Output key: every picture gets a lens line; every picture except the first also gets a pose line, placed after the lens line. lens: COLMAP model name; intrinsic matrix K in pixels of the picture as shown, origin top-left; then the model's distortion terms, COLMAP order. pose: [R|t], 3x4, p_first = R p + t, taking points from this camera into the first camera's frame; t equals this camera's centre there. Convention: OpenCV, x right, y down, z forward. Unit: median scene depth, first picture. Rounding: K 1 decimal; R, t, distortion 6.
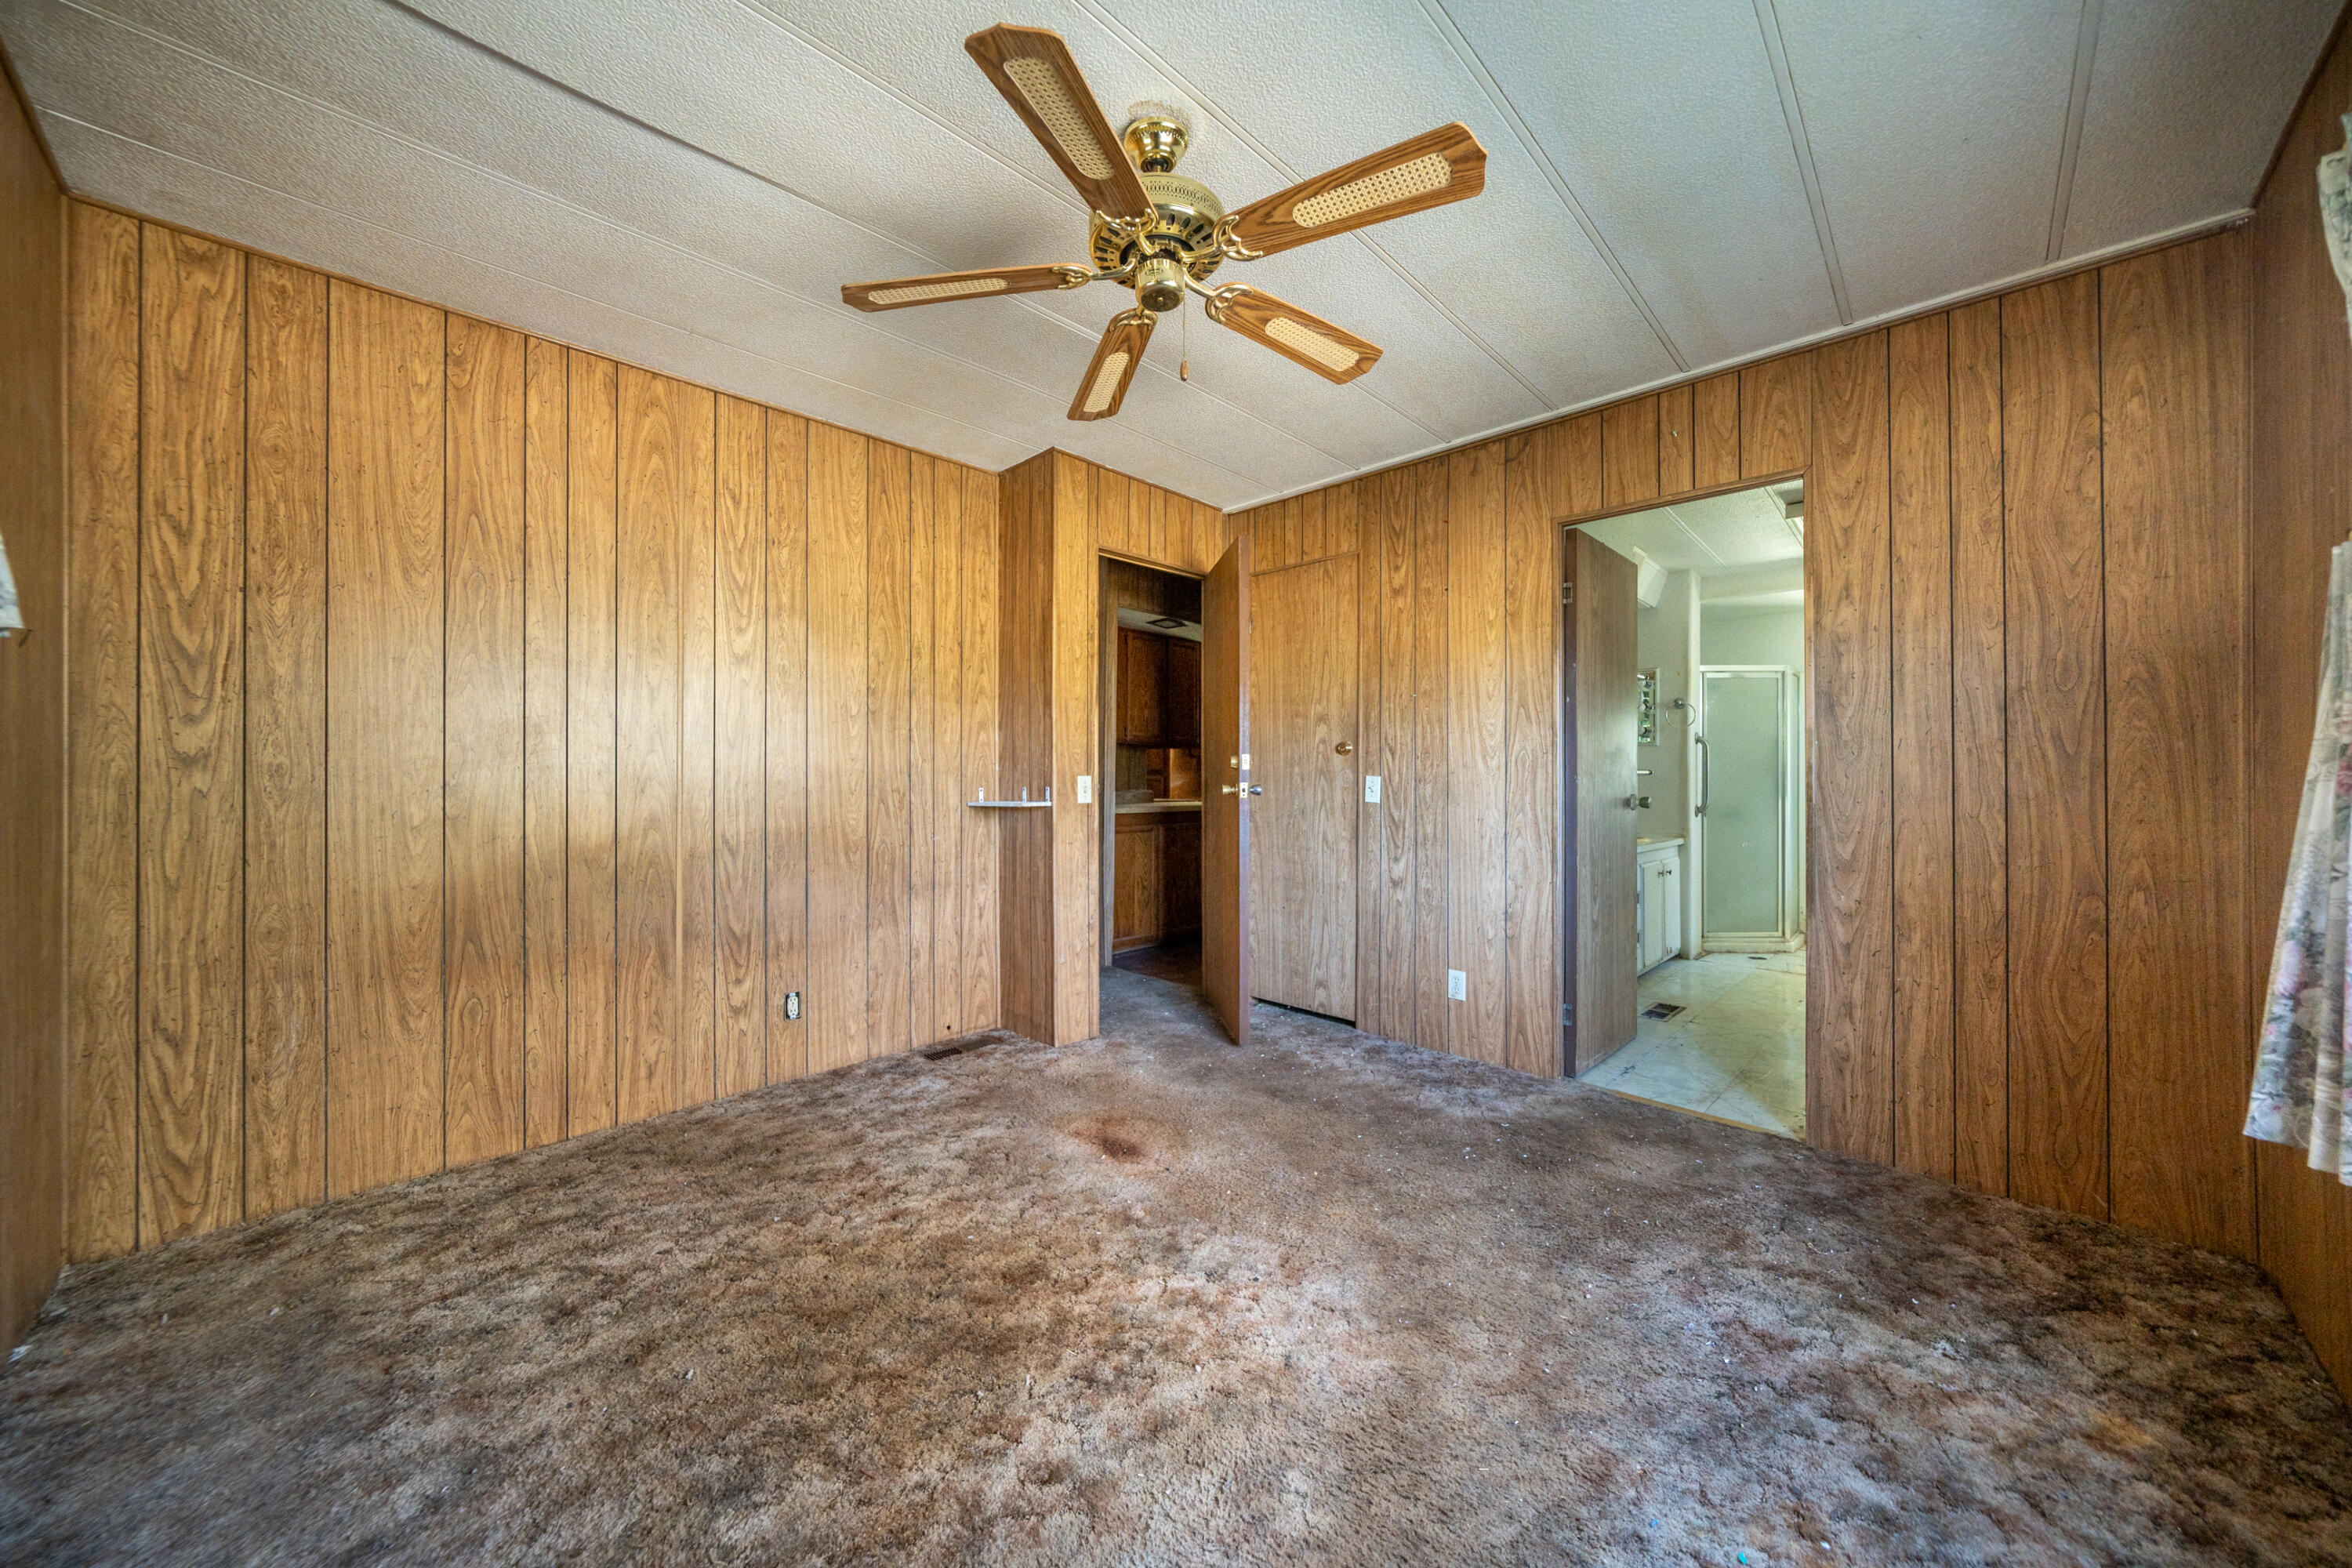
lens RADIAL K [[817.1, 0, 1182.3], [0, 817.1, 782.3], [0, 0, 1]] dist [-0.002161, -0.000227]
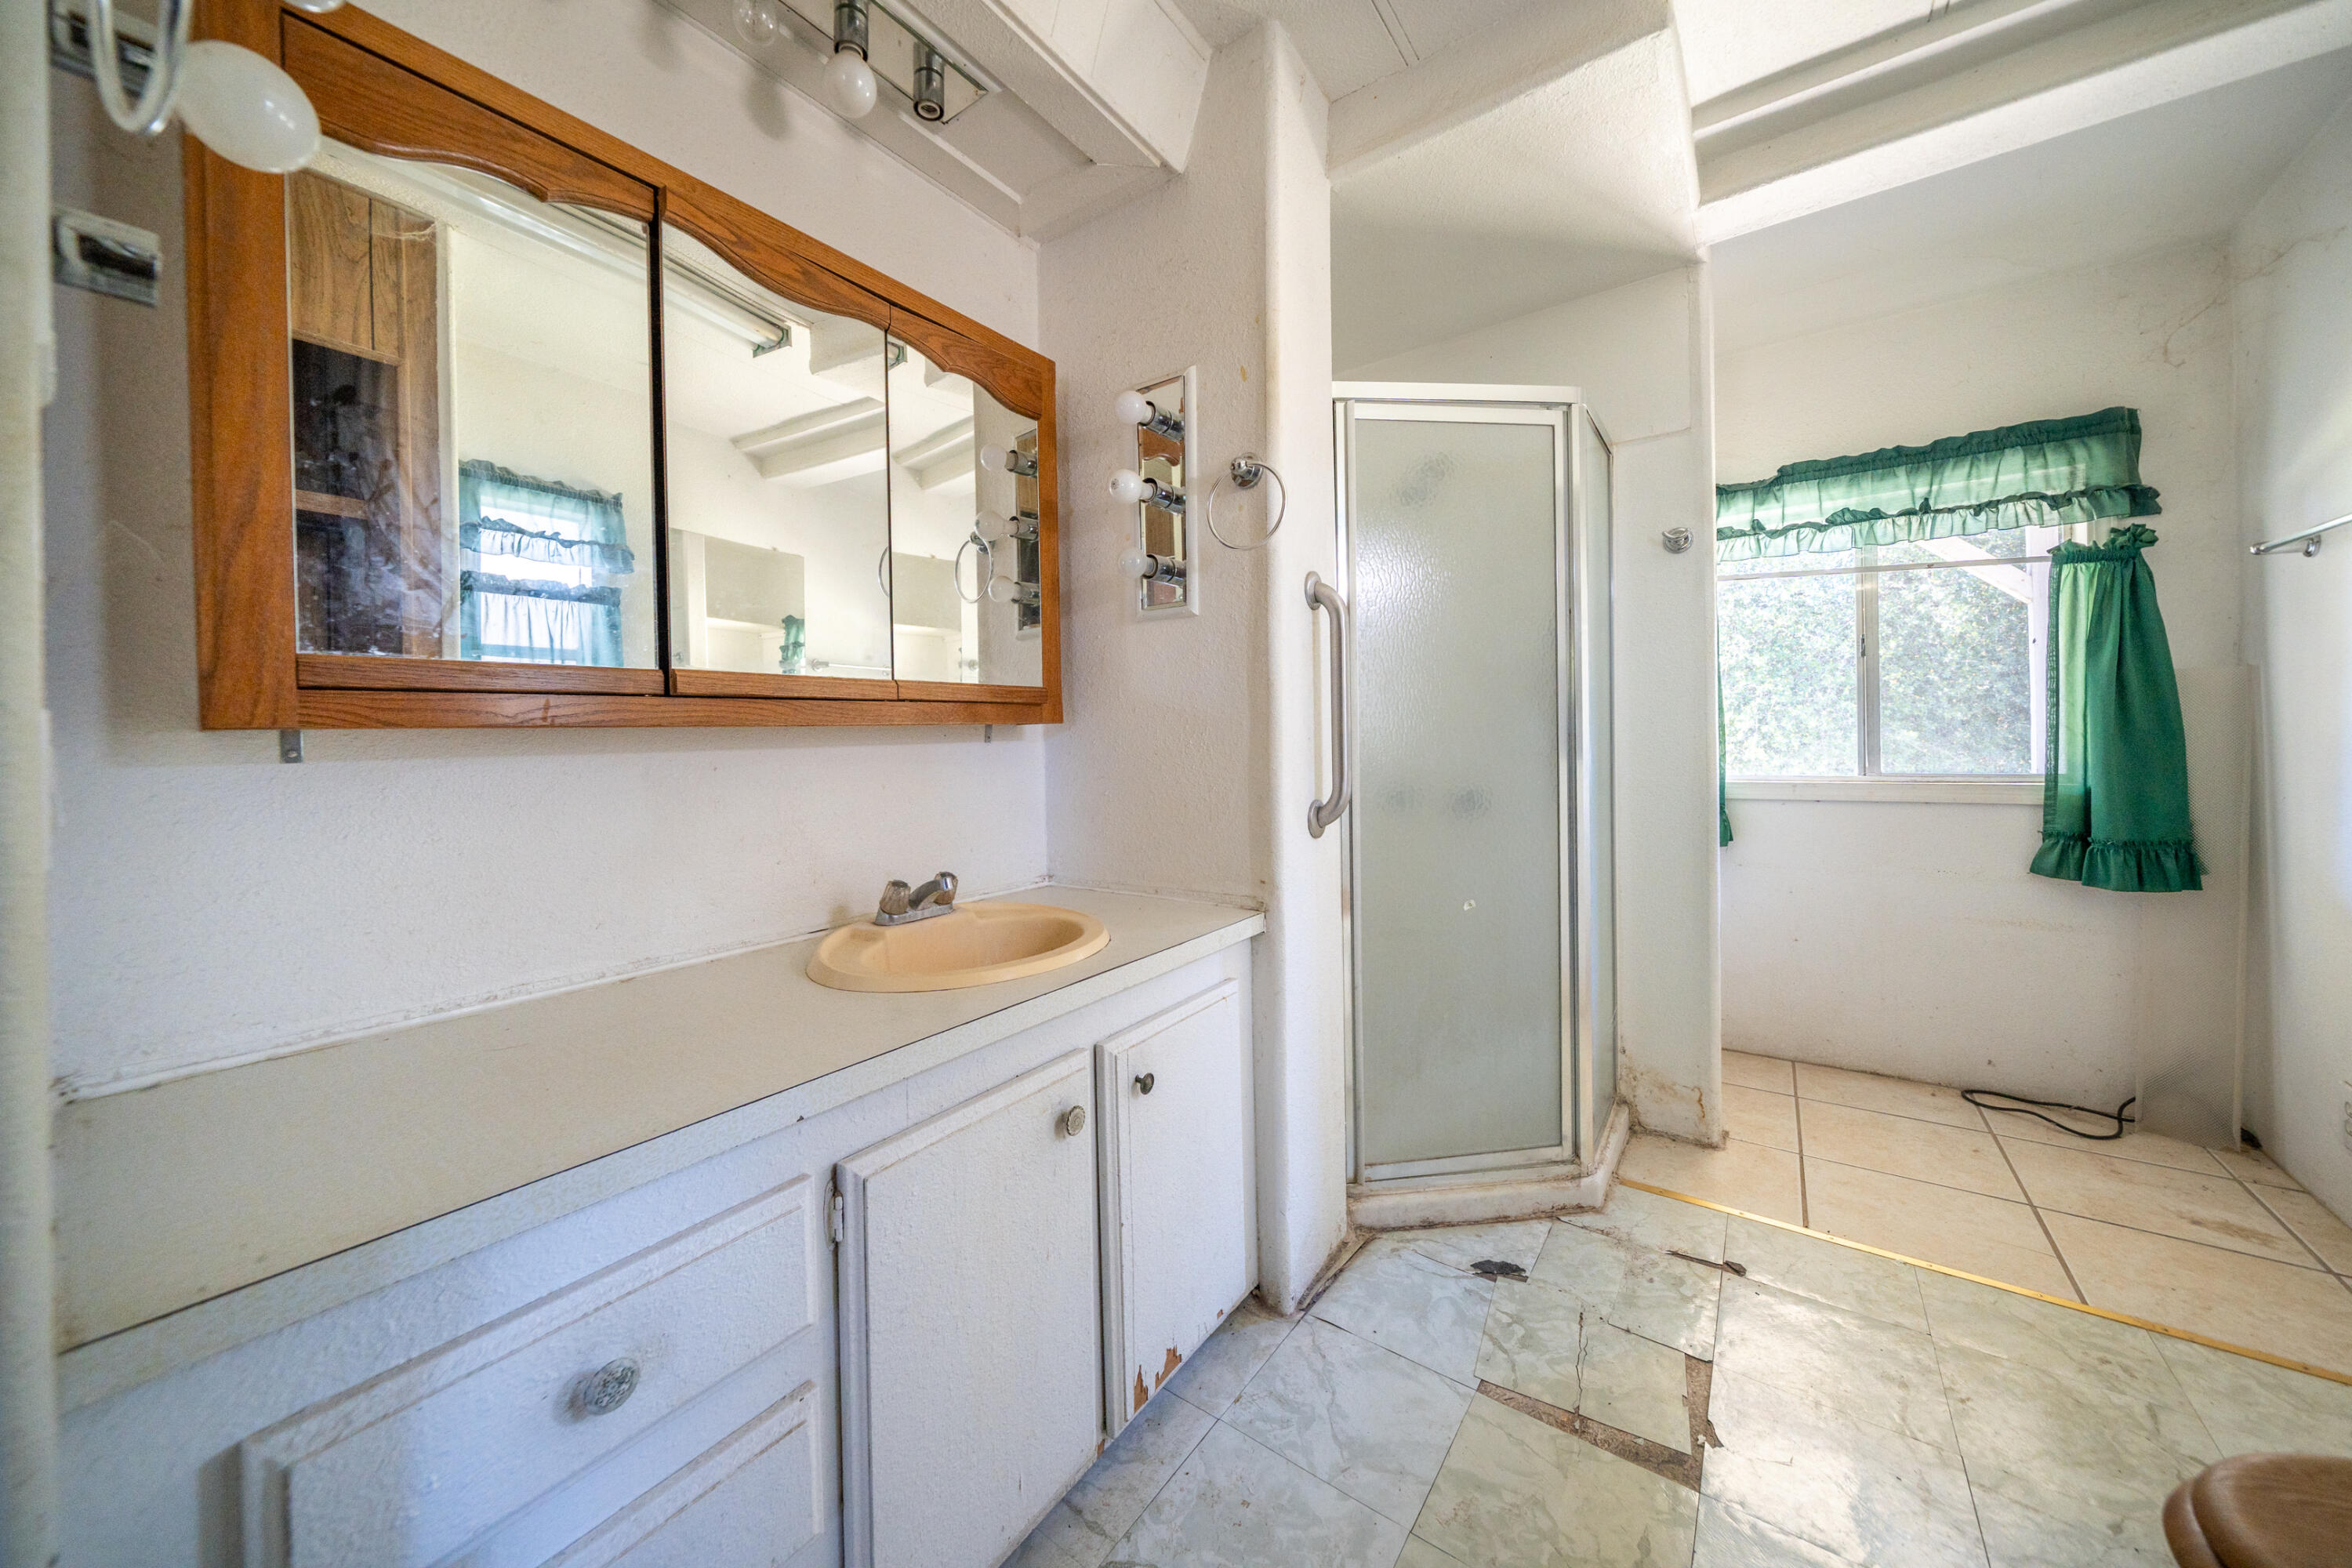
lens RADIAL K [[817.1, 0, 1175.2], [0, 817.1, 774.0], [0, 0, 1]] dist [-0.002161, -0.000227]
pose [[0.990601, -0.002567, 0.136758, 0.539541], [0.000789, 0.999915, 0.013052, 0.012680], [-0.136780, -0.012822, 0.990519, 0.704742]]
